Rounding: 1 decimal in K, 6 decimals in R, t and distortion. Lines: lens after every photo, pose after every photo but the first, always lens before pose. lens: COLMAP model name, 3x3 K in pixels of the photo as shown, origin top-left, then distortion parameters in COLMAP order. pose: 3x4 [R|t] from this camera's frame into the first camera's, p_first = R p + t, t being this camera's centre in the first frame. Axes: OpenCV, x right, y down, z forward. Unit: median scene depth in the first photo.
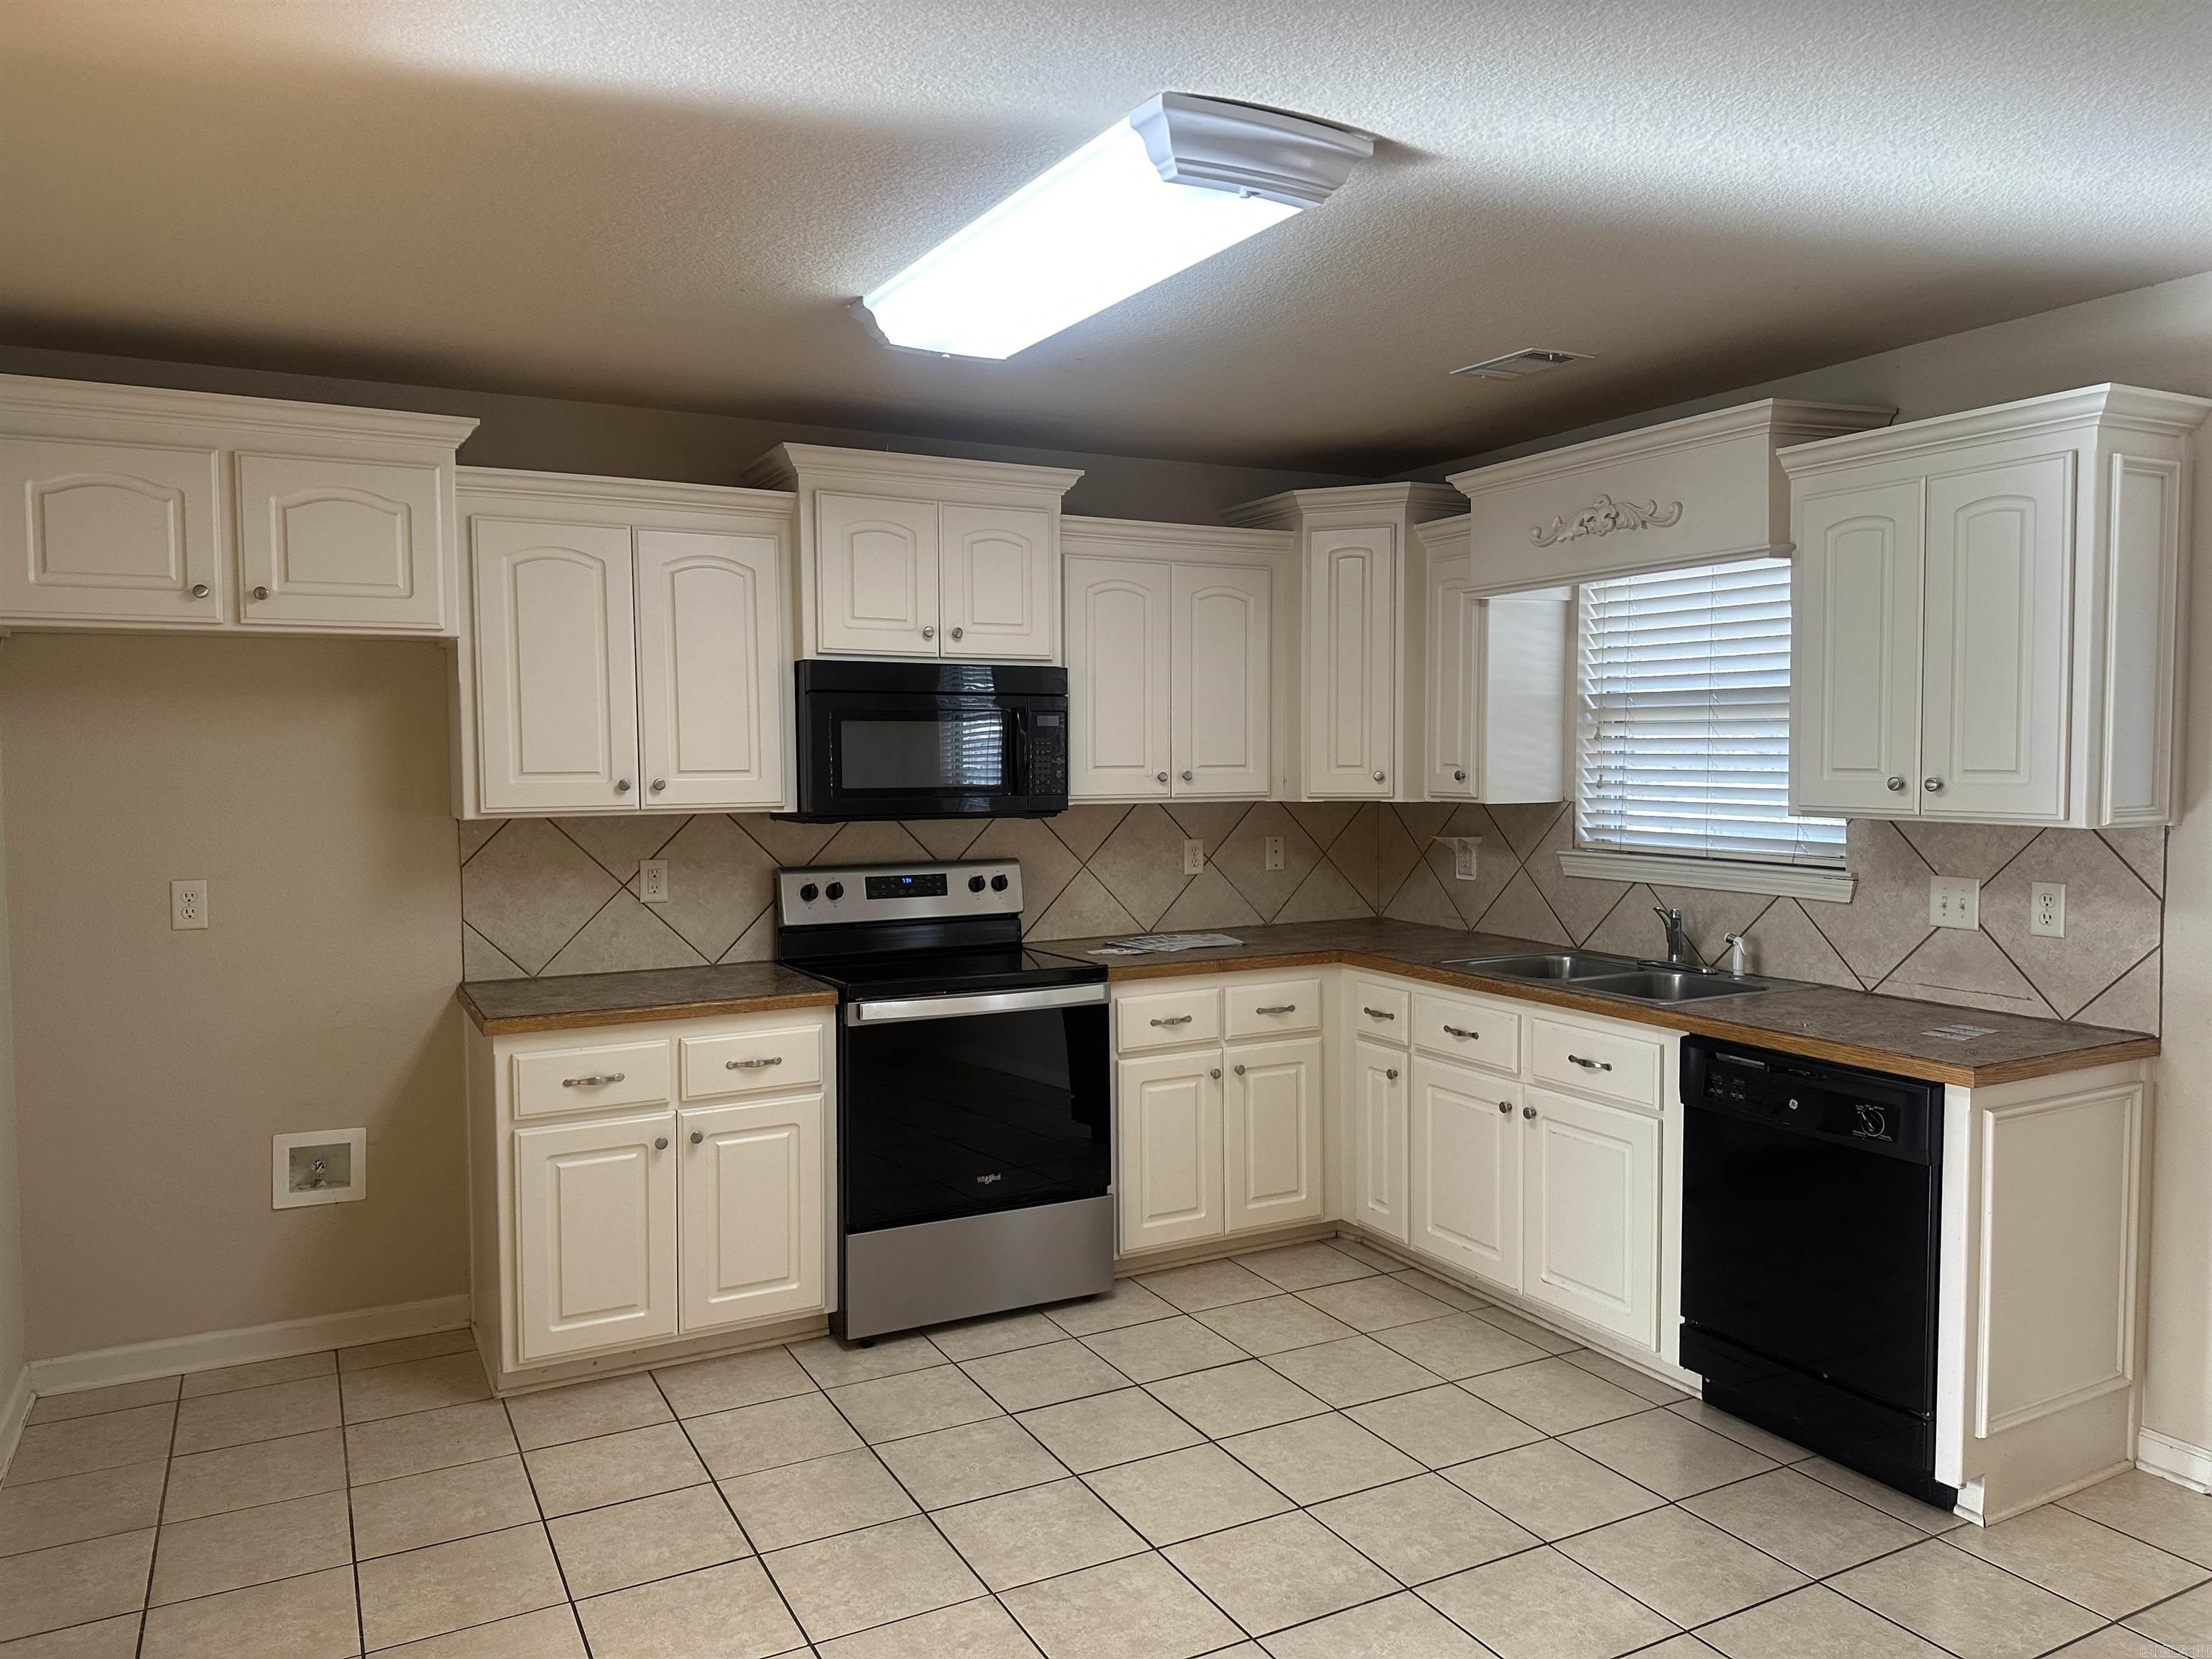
lens RADIAL K [[1515.1, 0, 1106.0], [0, 1515.1, 829.5], [0, 0, 1]] dist [0.115977, -0.177344]
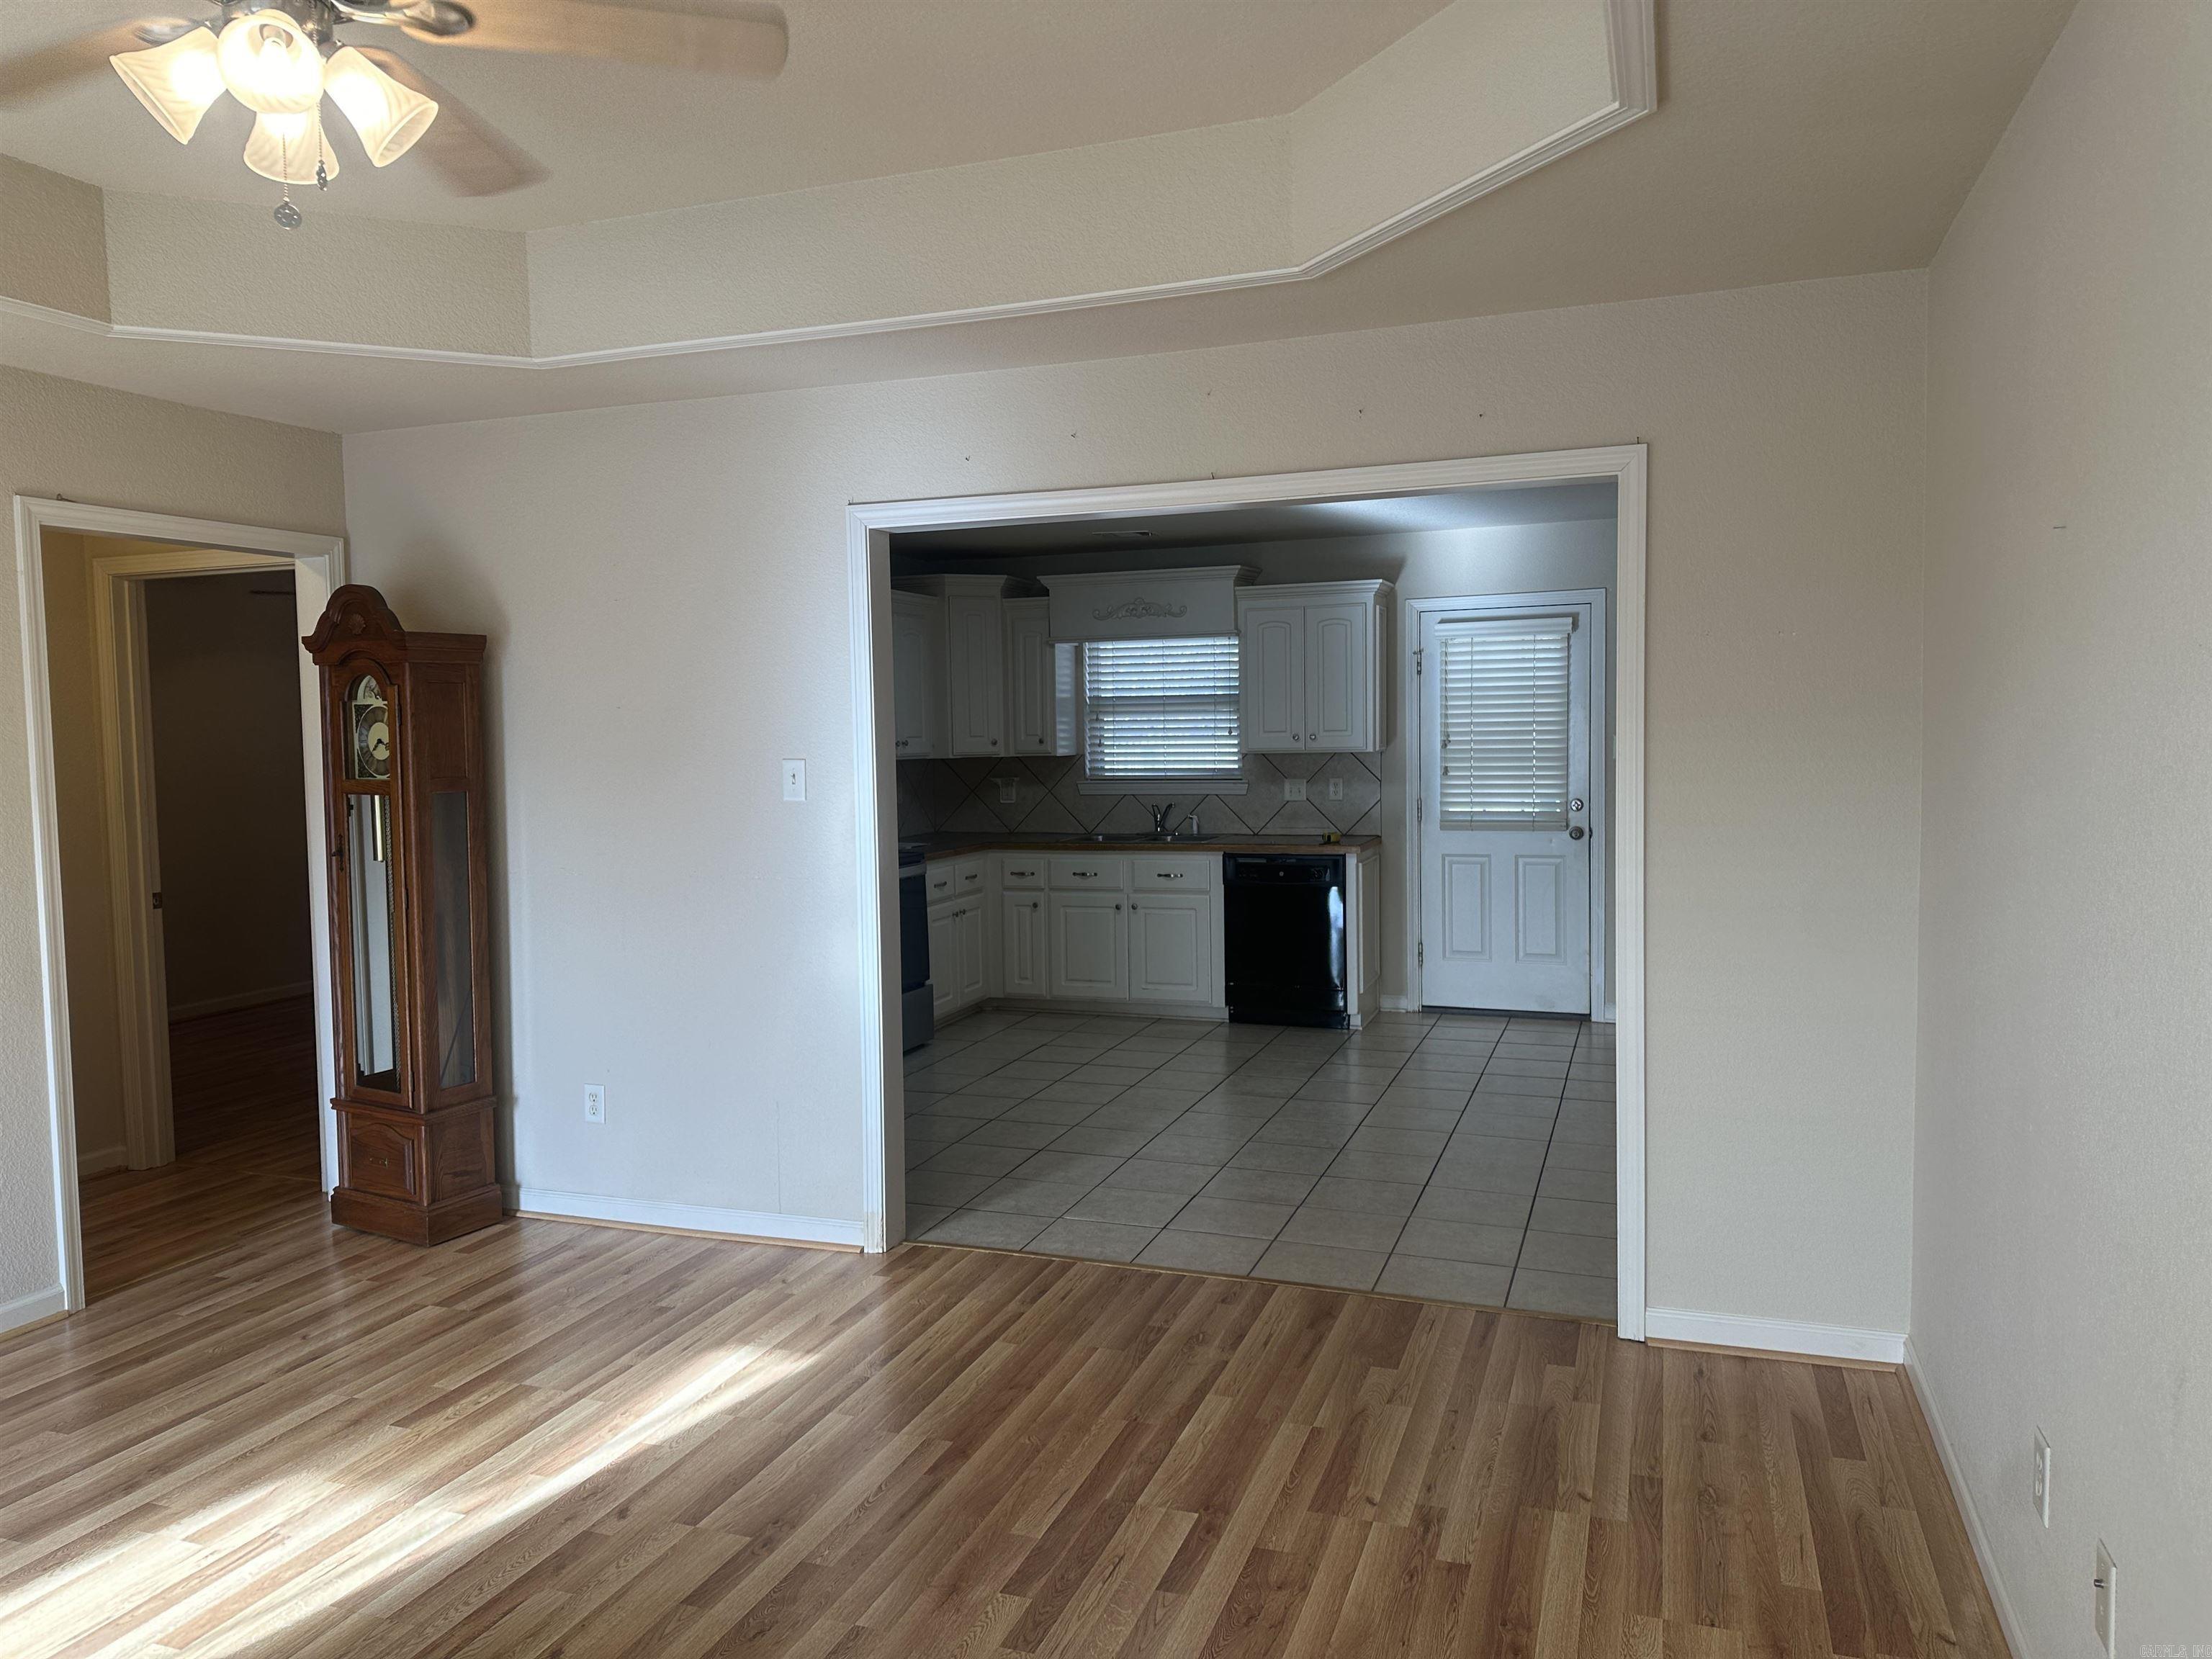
lens RADIAL K [[1544.5, 0, 1071.7], [0, 1544.5, 825.9], [0, 0, 1]] dist [0.205081, -0.175681]
pose [[0.749659, -0.050216, 0.659917, -1.092722], [0.048109, 0.998614, 0.021337, 0.032134], [-0.660073, 0.015752, 0.751036, -0.456395]]
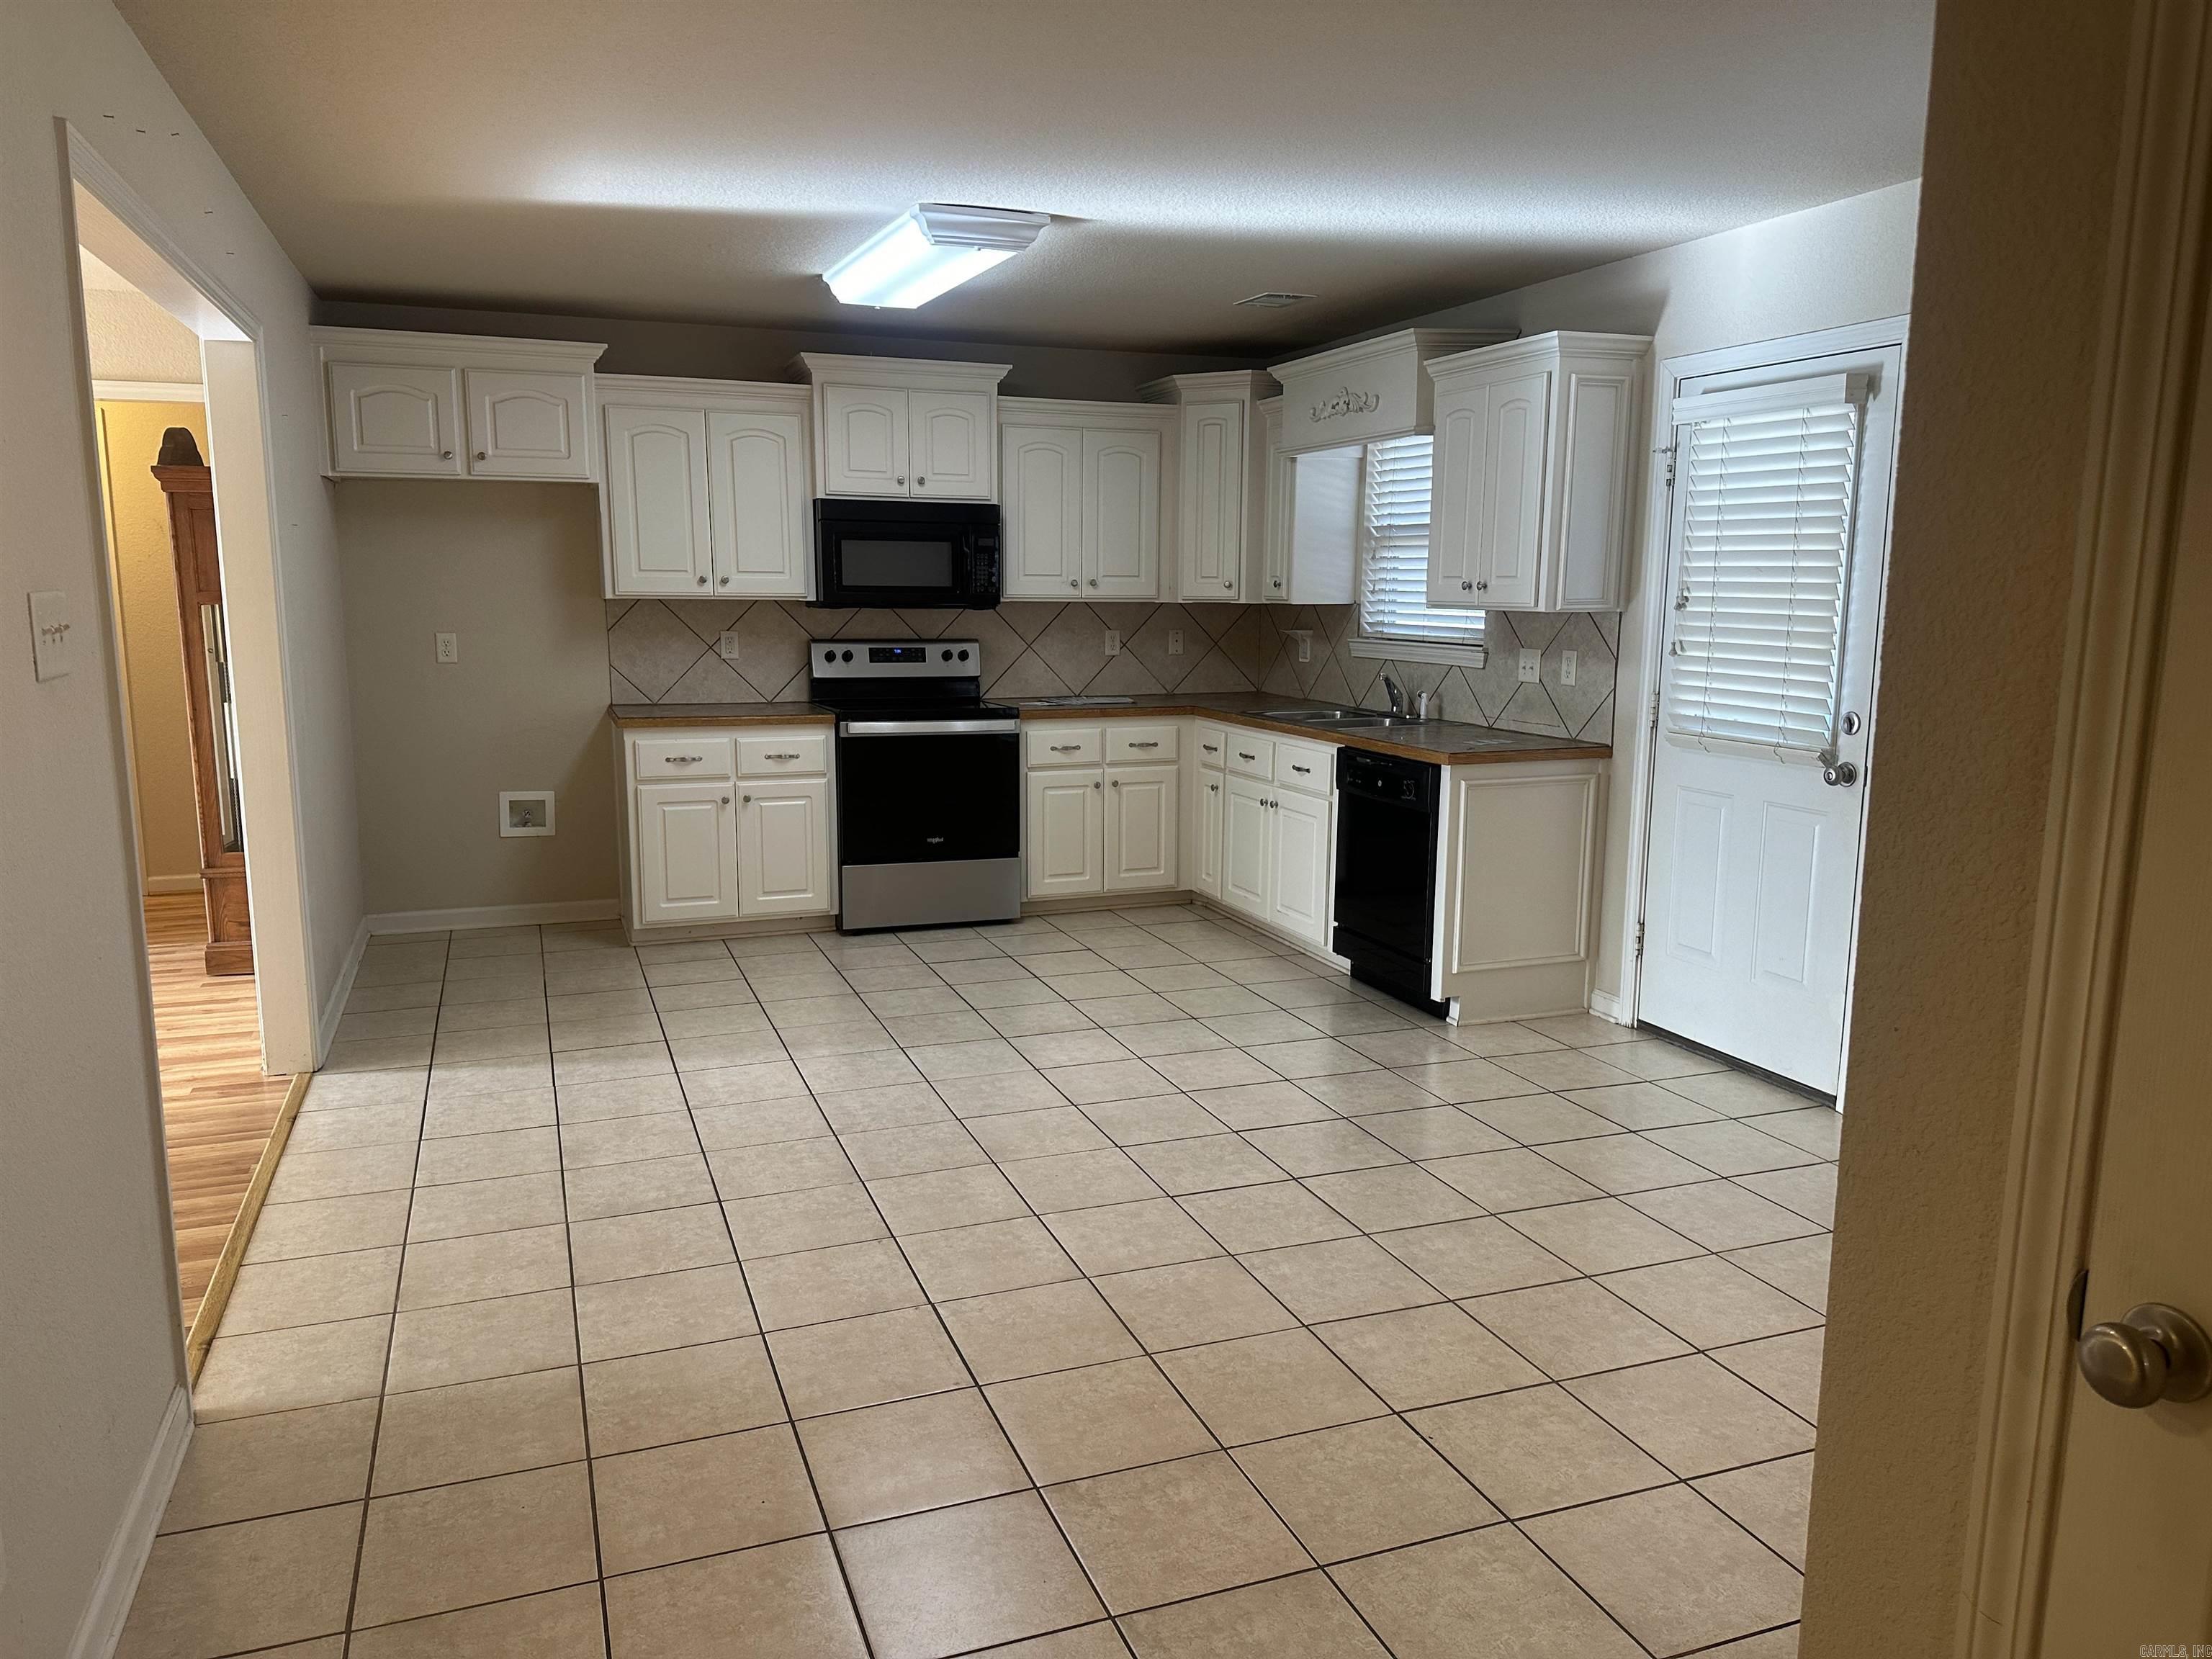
lens RADIAL K [[1522.2, 0, 1096.7], [0, 1522.2, 838.6], [0, 0, 1]] dist [0.123130, -0.169207]
pose [[0.991754, 0.032916, -0.123854, 0.285880], [-0.018378, 0.992993, 0.116735, 0.042677], [0.126829, -0.113497, 0.985410, -0.527854]]
